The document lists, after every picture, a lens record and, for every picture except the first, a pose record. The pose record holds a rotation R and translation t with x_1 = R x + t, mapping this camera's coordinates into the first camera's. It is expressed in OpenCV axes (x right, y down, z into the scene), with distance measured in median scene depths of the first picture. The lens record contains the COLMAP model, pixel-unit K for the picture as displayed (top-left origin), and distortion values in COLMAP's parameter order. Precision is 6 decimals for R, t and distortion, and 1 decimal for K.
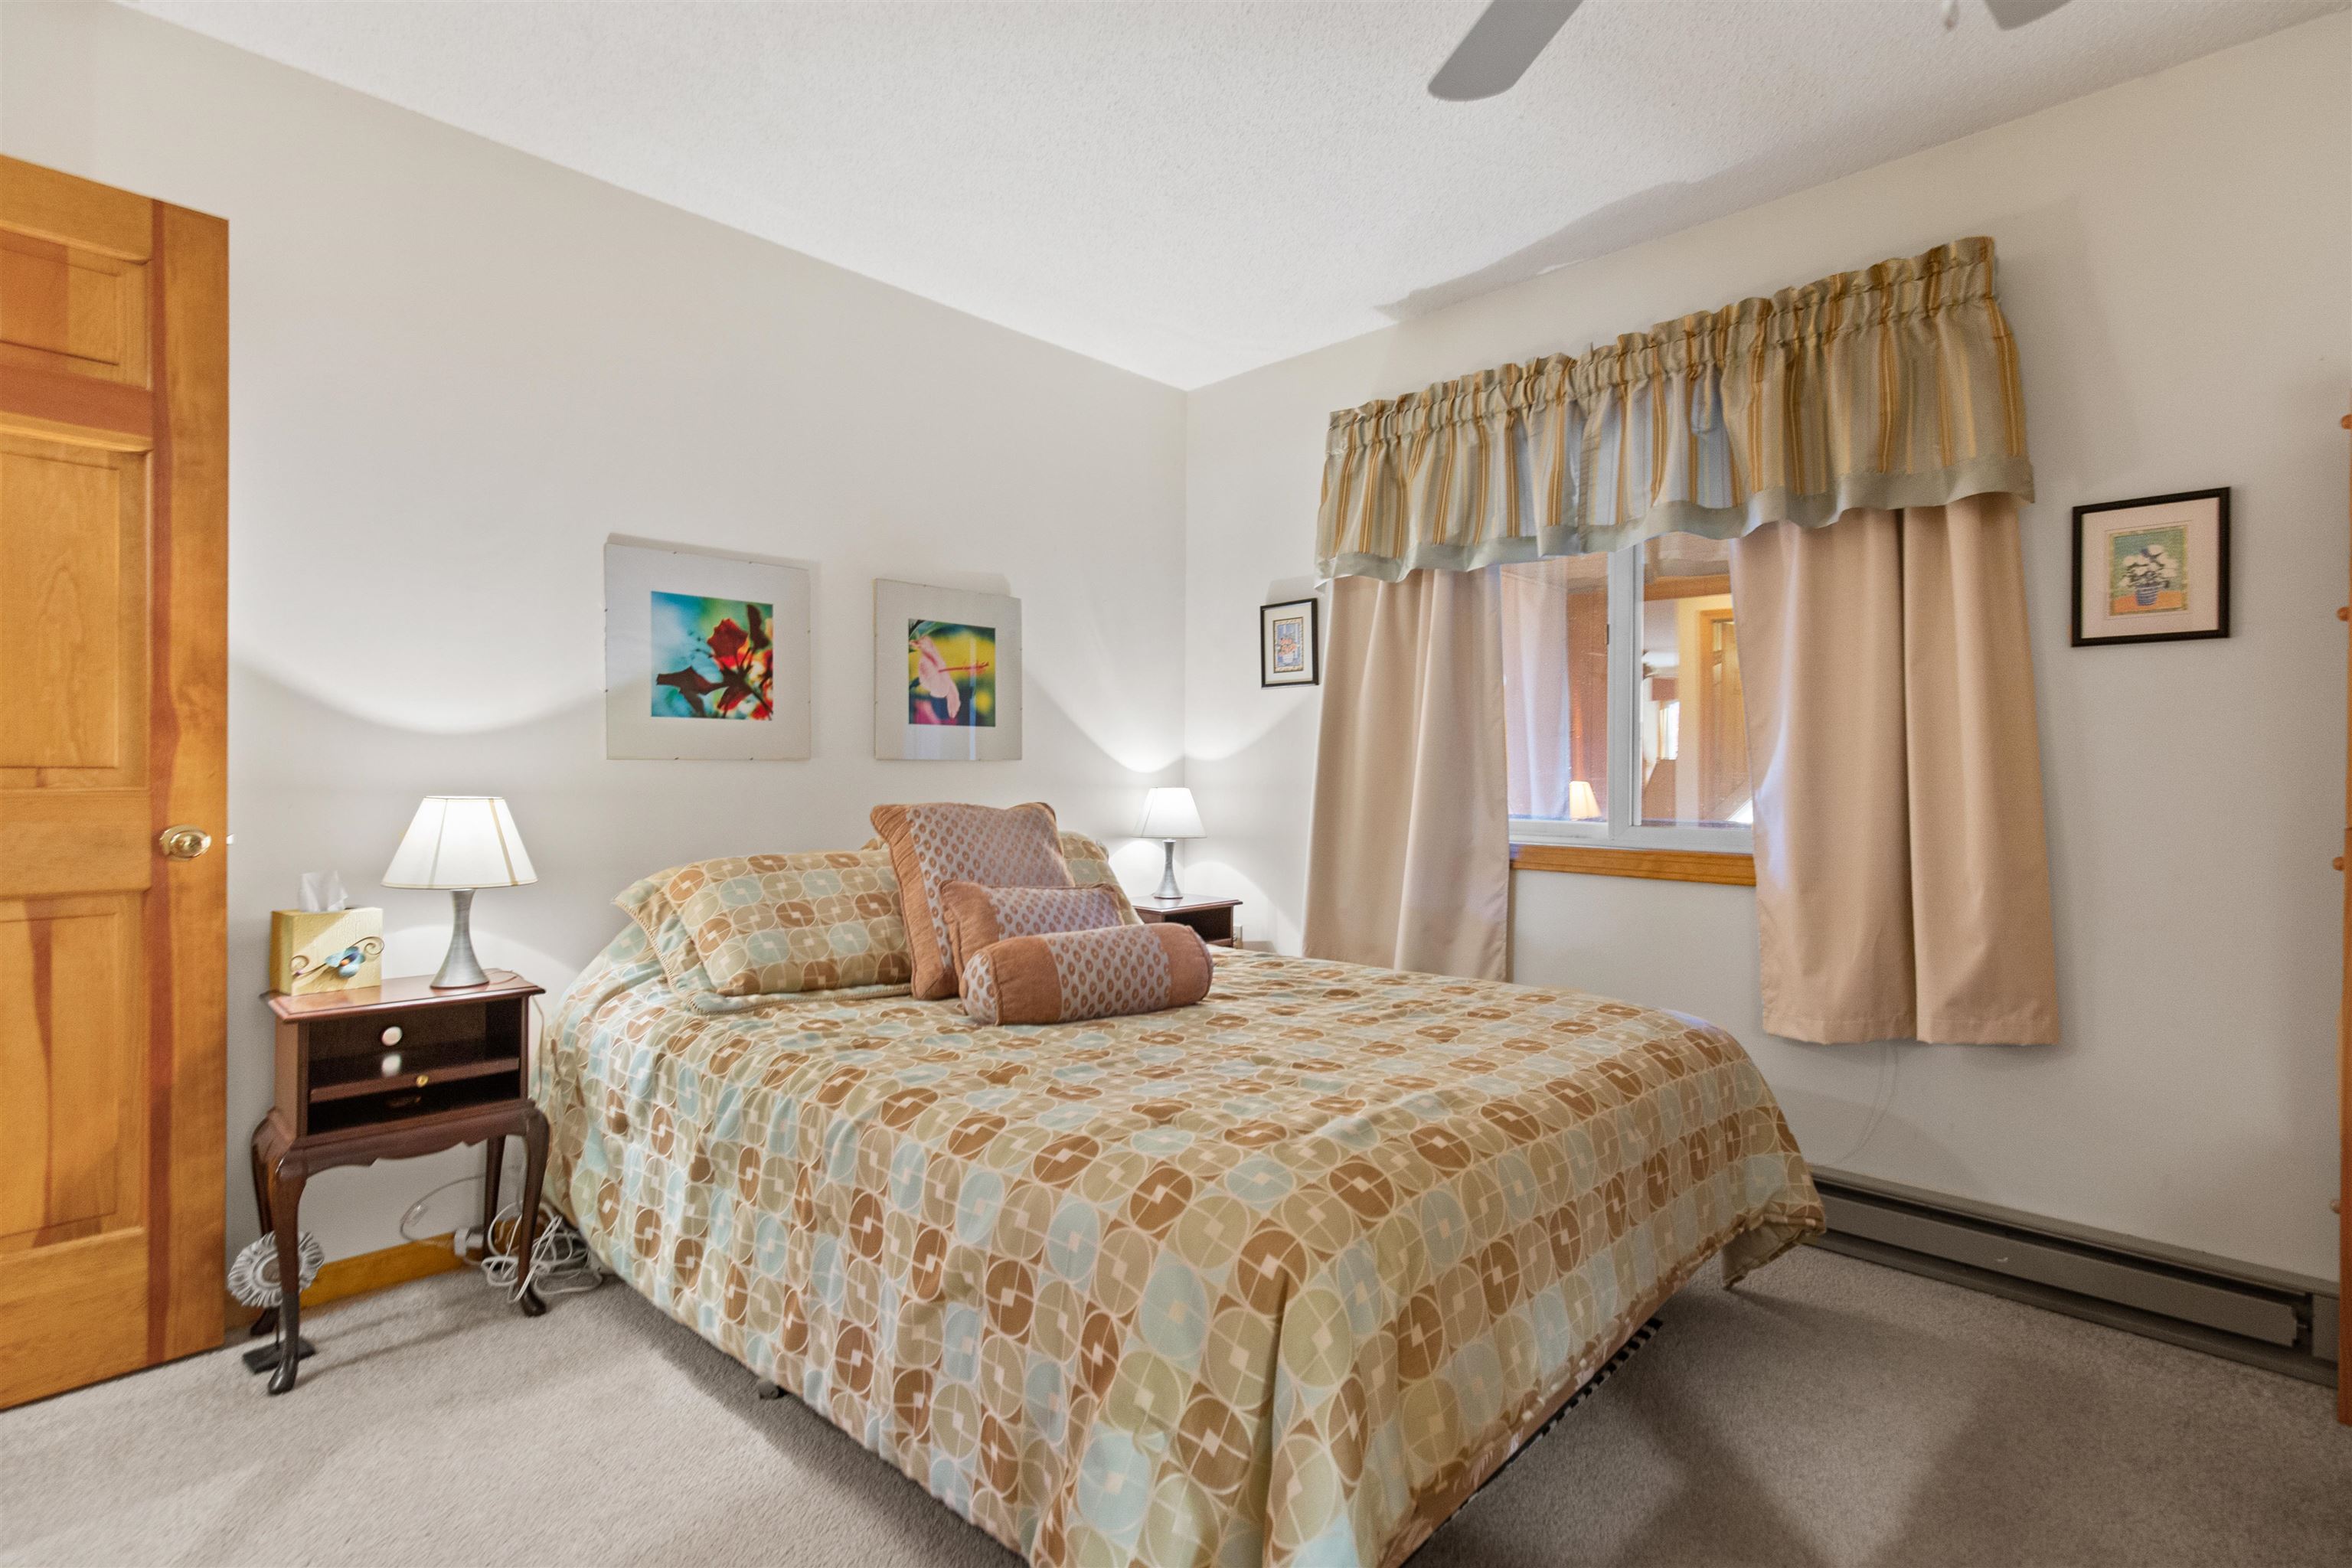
lens RADIAL K [[1106.7, 0, 1171.2], [0, 1106.7, 780.2], [0, 0, 1]] dist [0.008940, -0.002755]
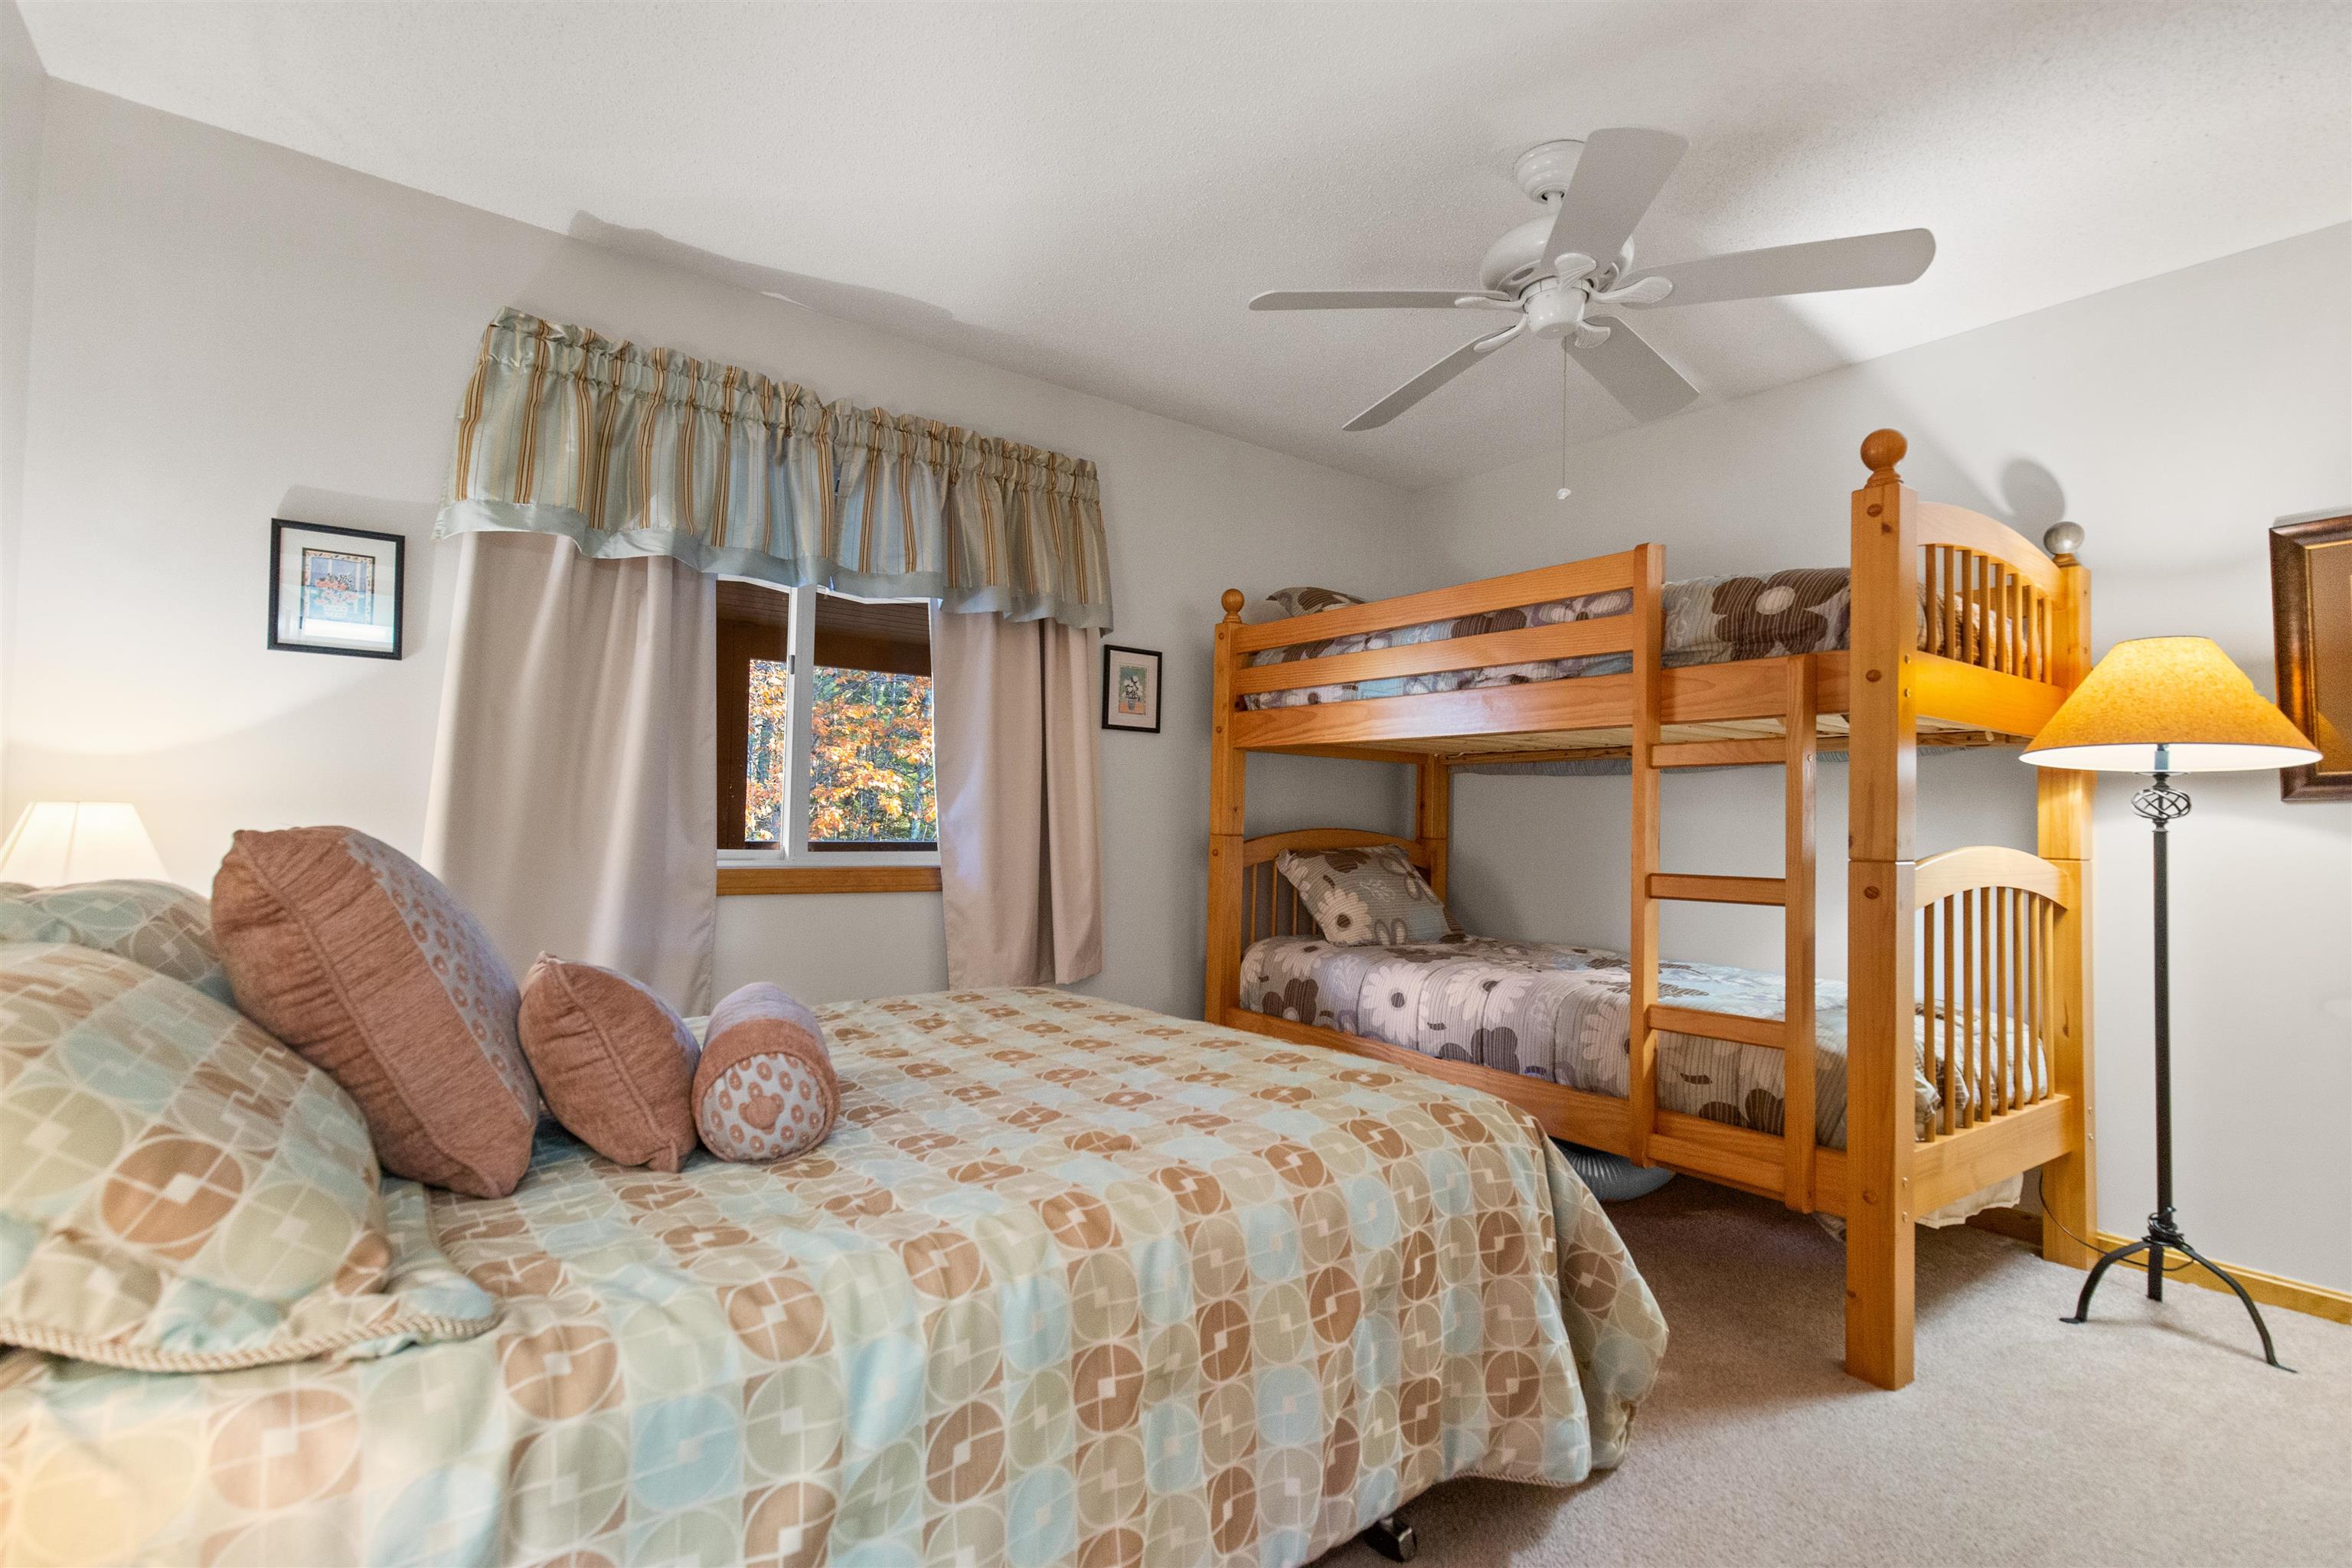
lens RADIAL K [[1106.7, 0, 1172.4], [0, 1106.7, 788.6], [0, 0, 1]] dist [0.008940, -0.002755]
pose [[0.138916, 0.028331, 0.989899, -0.697063], [-0.015185, 0.999534, -0.026475, 0.009448], [-0.990188, -0.011354, 0.139281, 0.583825]]
